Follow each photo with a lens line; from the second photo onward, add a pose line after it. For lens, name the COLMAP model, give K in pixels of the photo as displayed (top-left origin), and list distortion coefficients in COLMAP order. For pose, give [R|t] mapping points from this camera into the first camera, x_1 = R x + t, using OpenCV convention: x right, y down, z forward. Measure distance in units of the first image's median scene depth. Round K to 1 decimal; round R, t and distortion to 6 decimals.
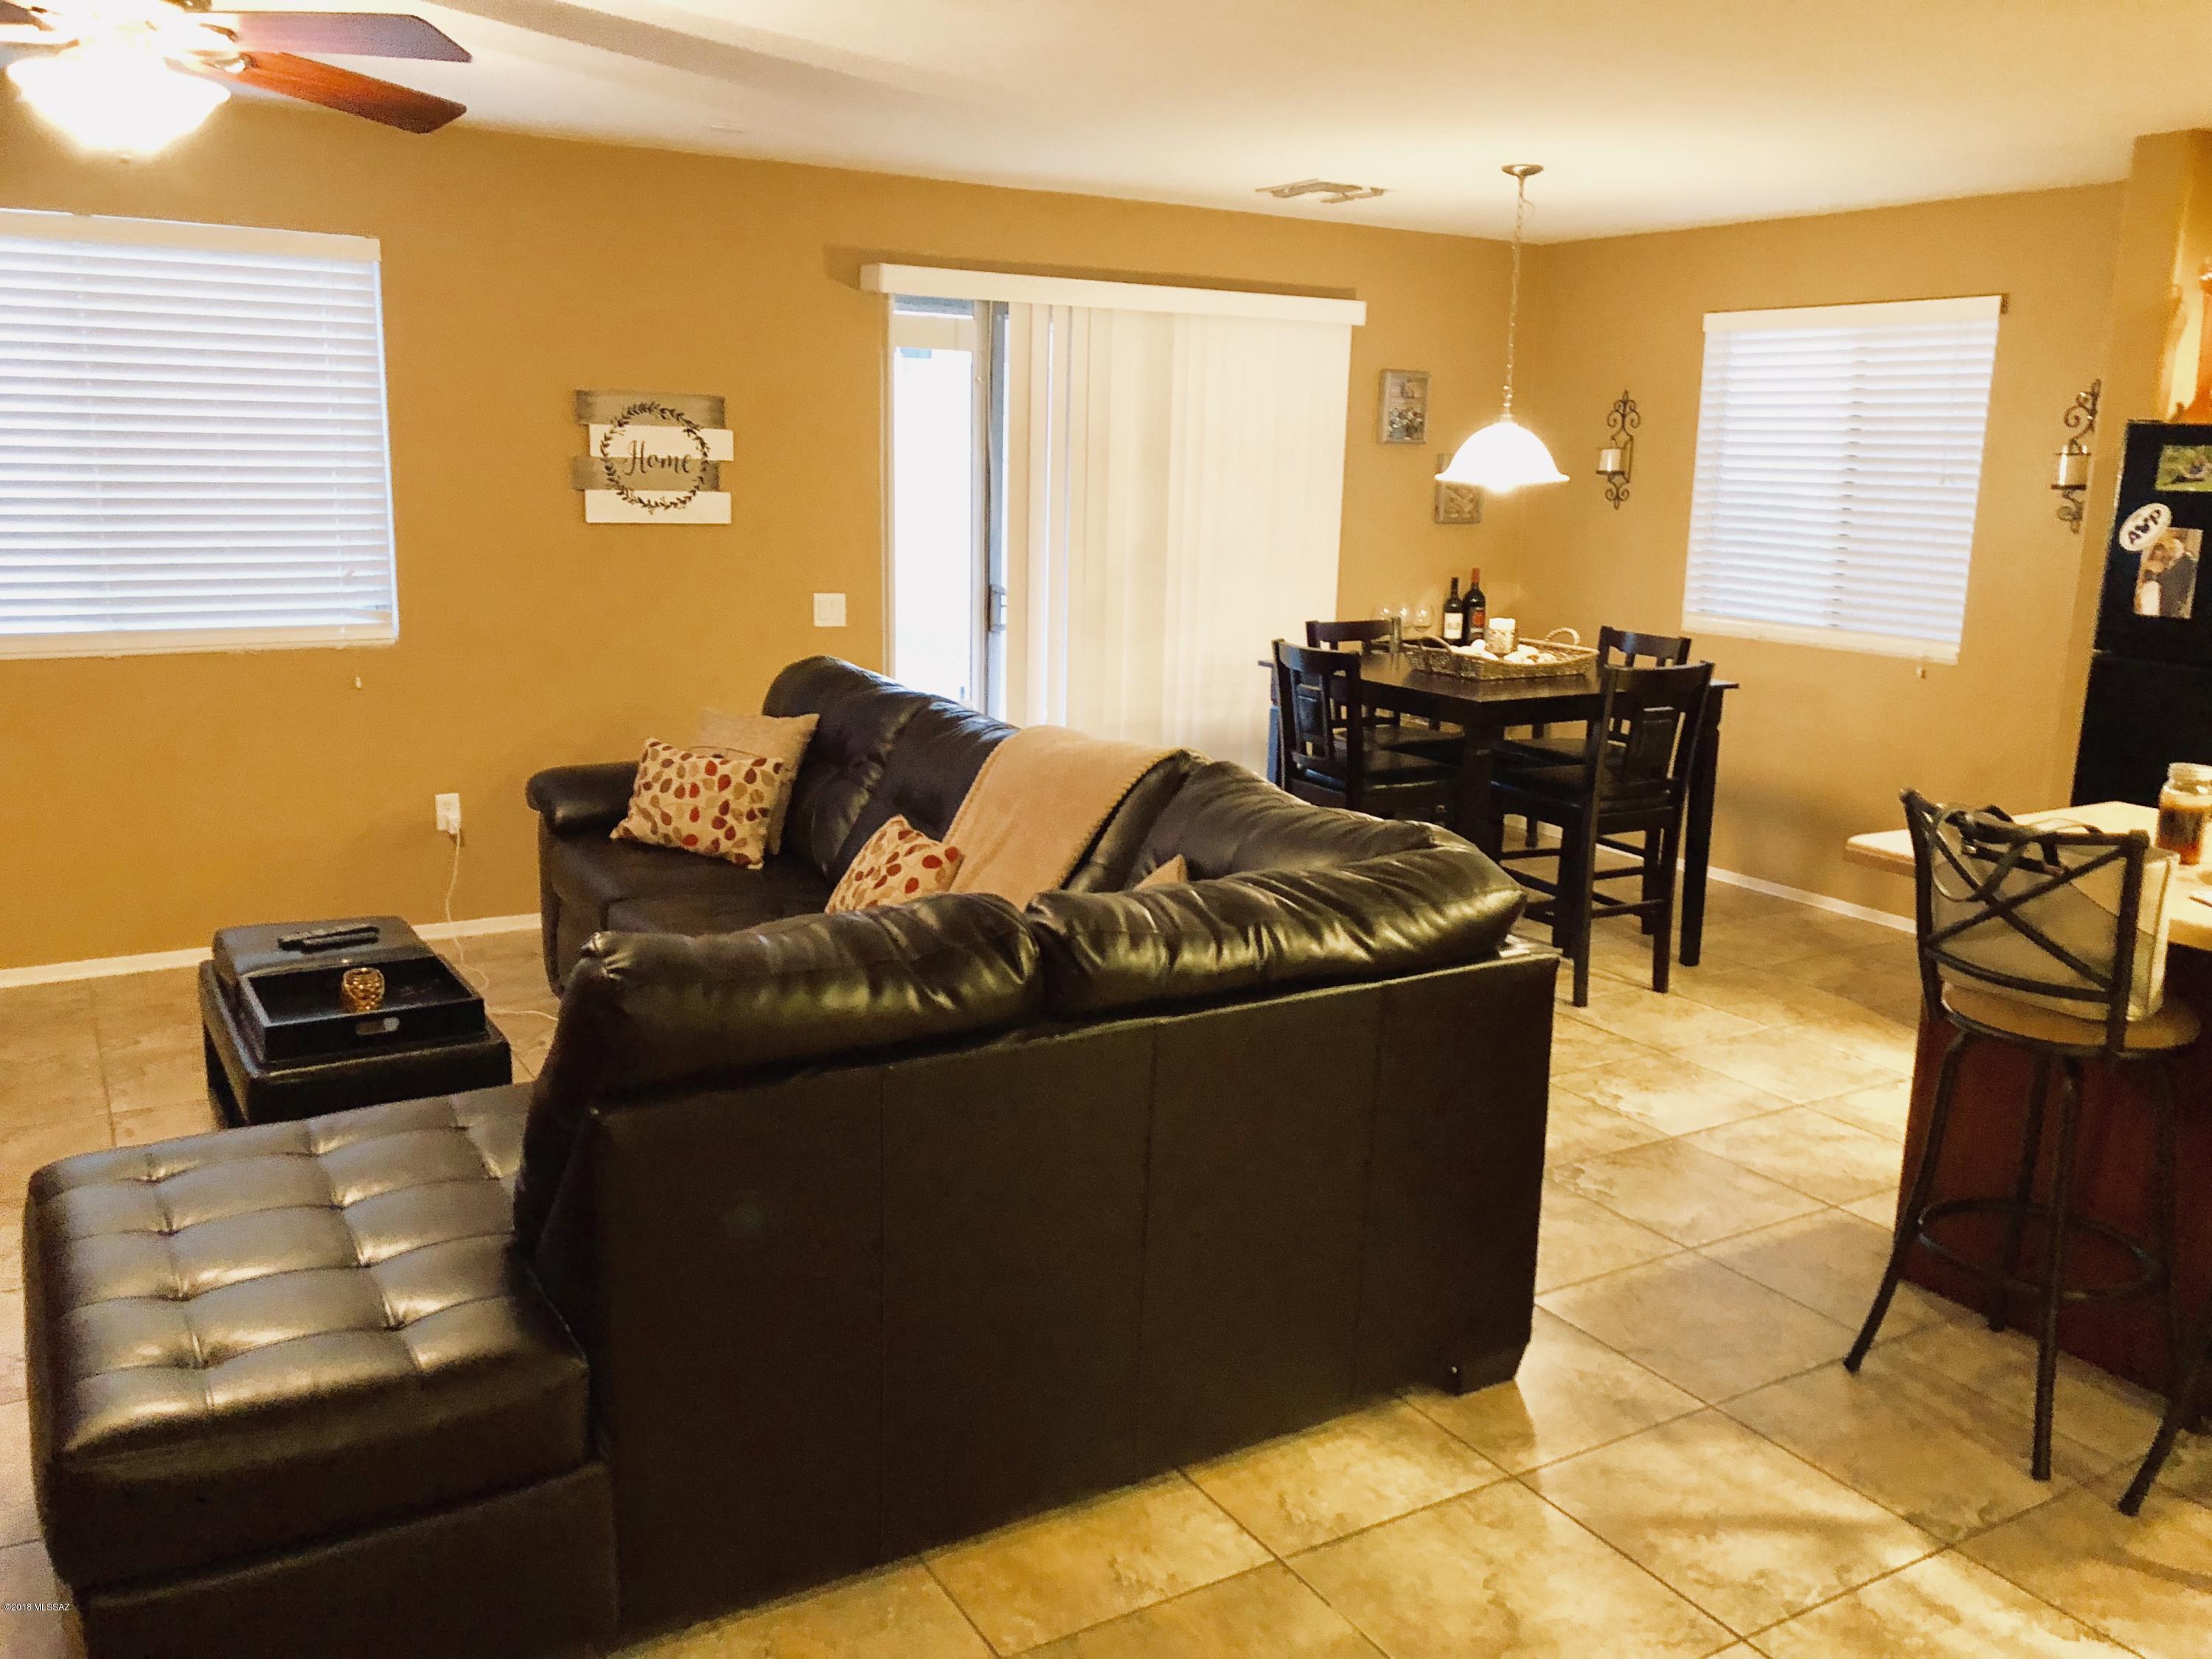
lens RADIAL K [[1812.8, 0, 1110.0], [0, 1812.8, 833.2], [0, 0, 1]] dist [-0.007009, 0.004741]
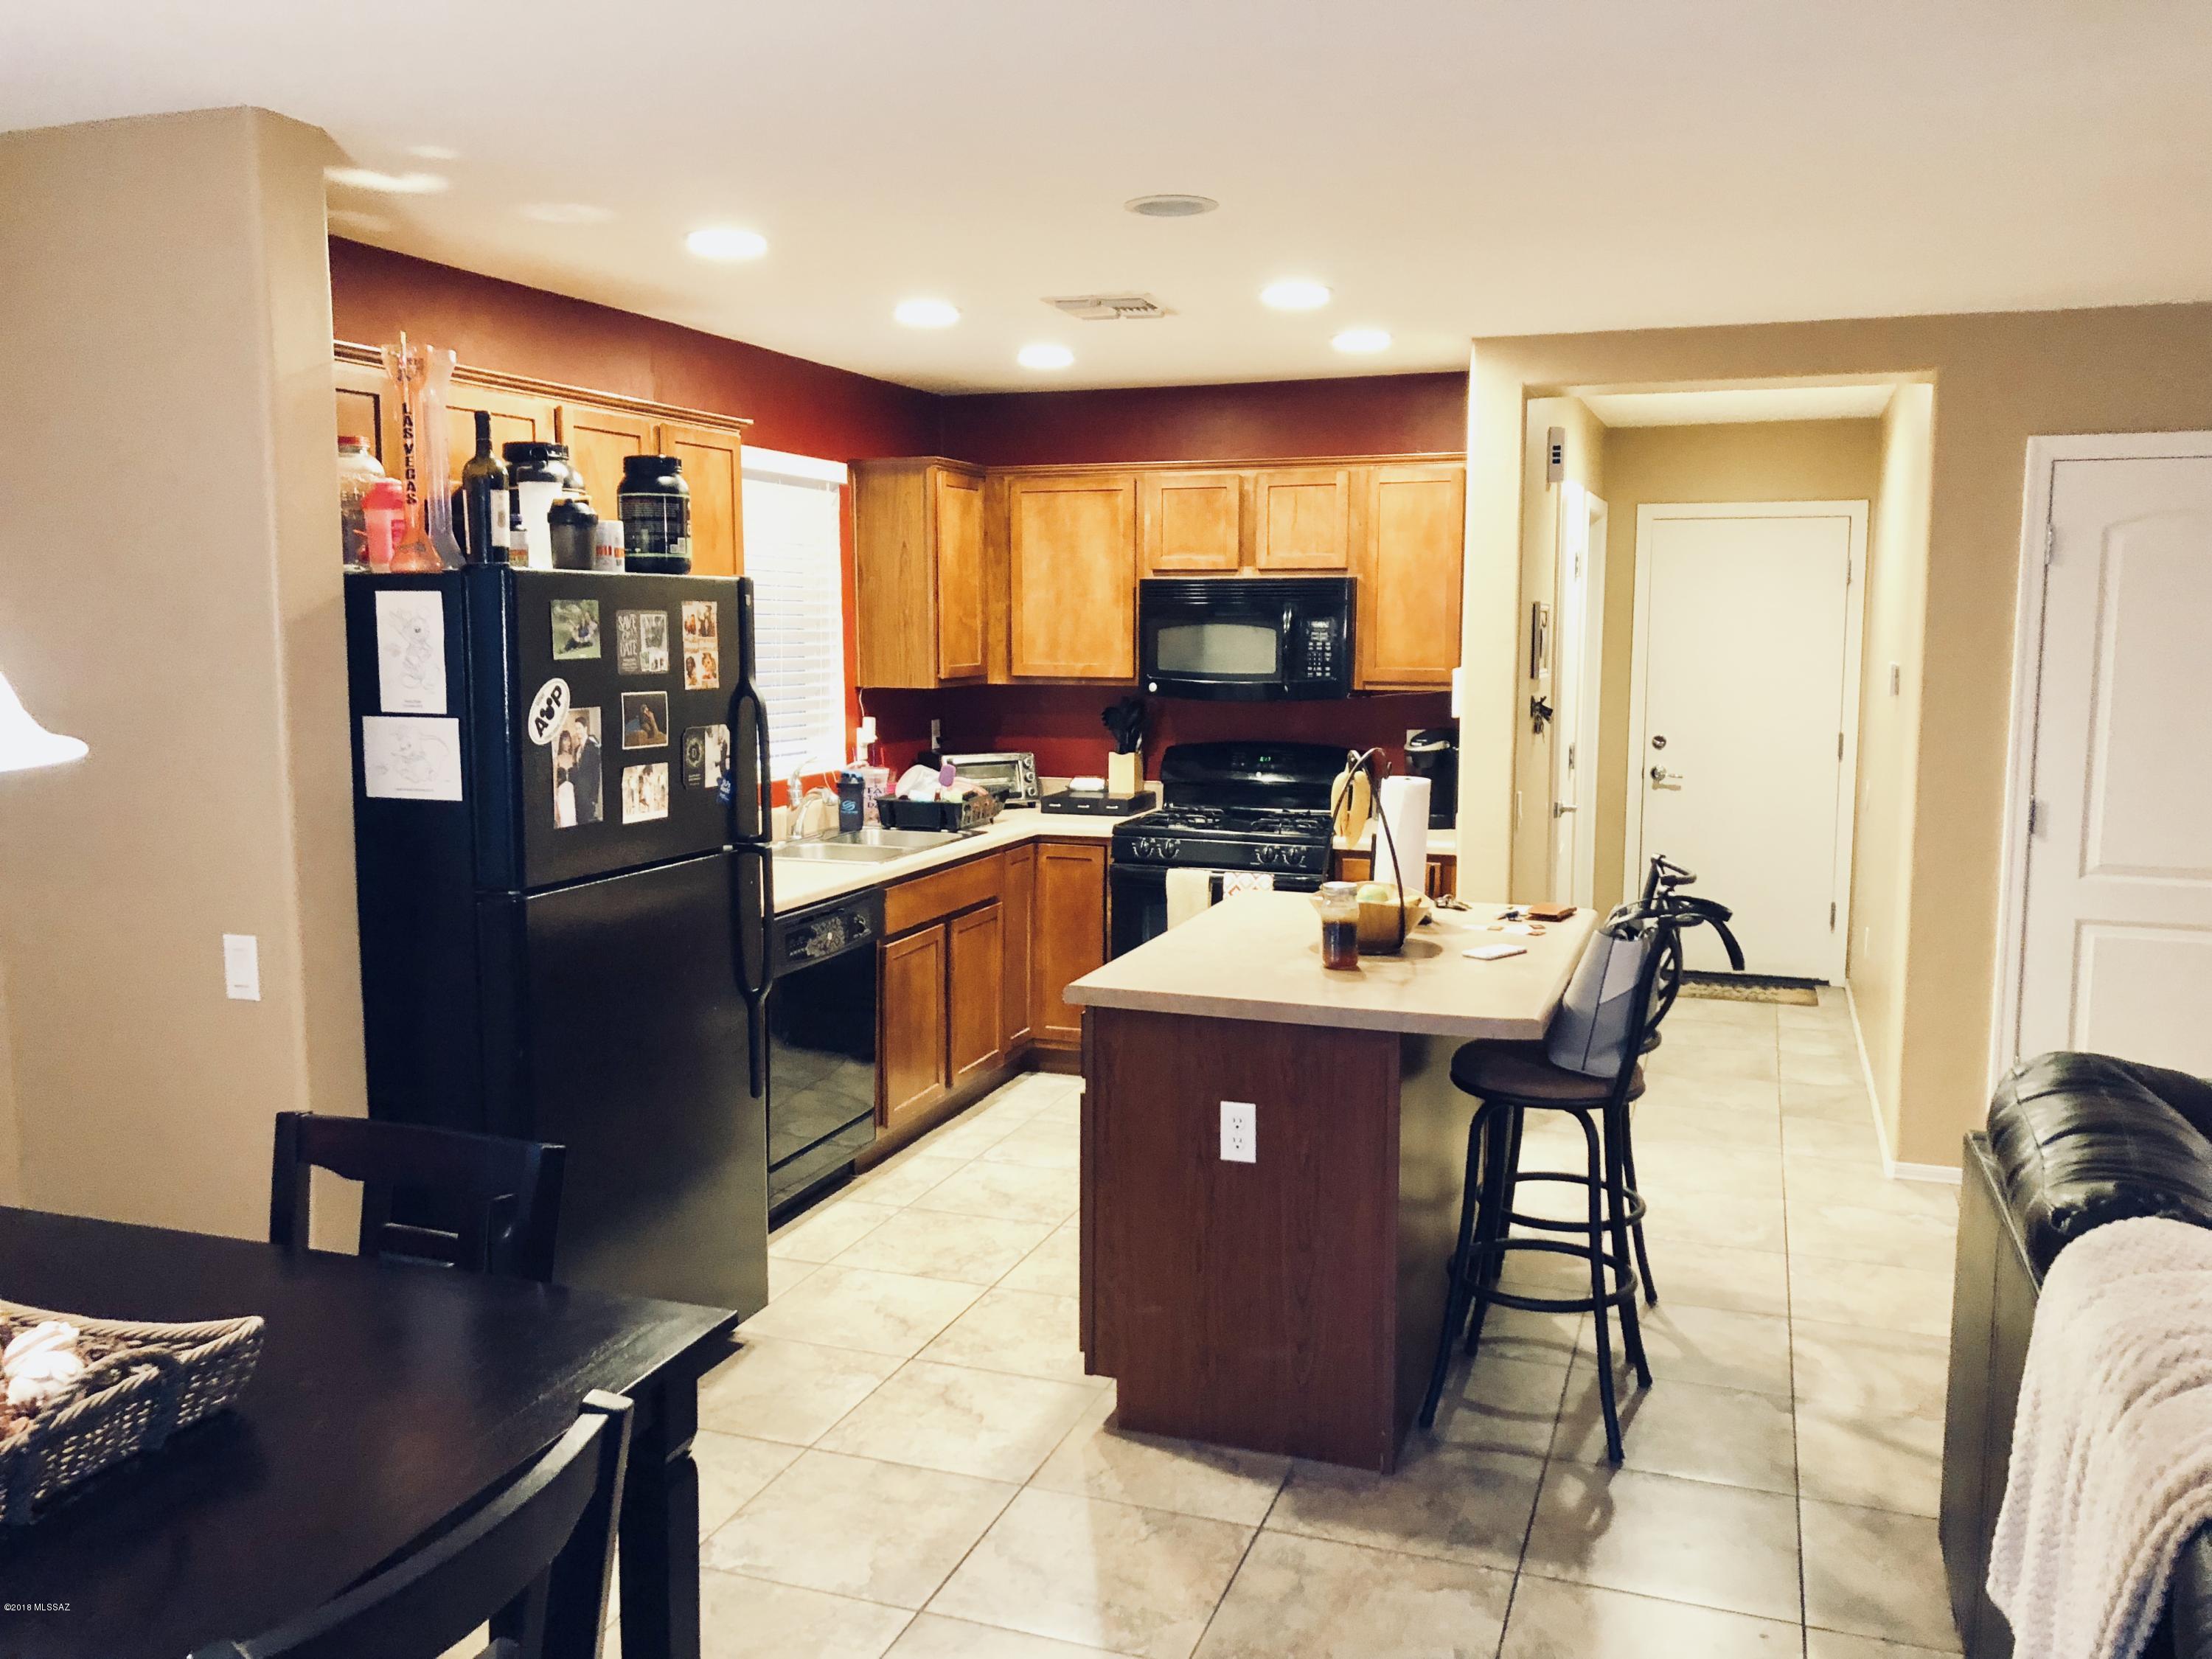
lens RADIAL K [[1812.8, 0, 1104.3], [0, 1812.8, 816.4], [0, 0, 1]] dist [-0.007009, 0.004741]
pose [[-0.632535, -0.131191, 0.763340, -0.129526], [0.132673, 0.952632, 0.273662, -0.301175], [-0.763084, 0.274376, -0.585167, 1.279342]]
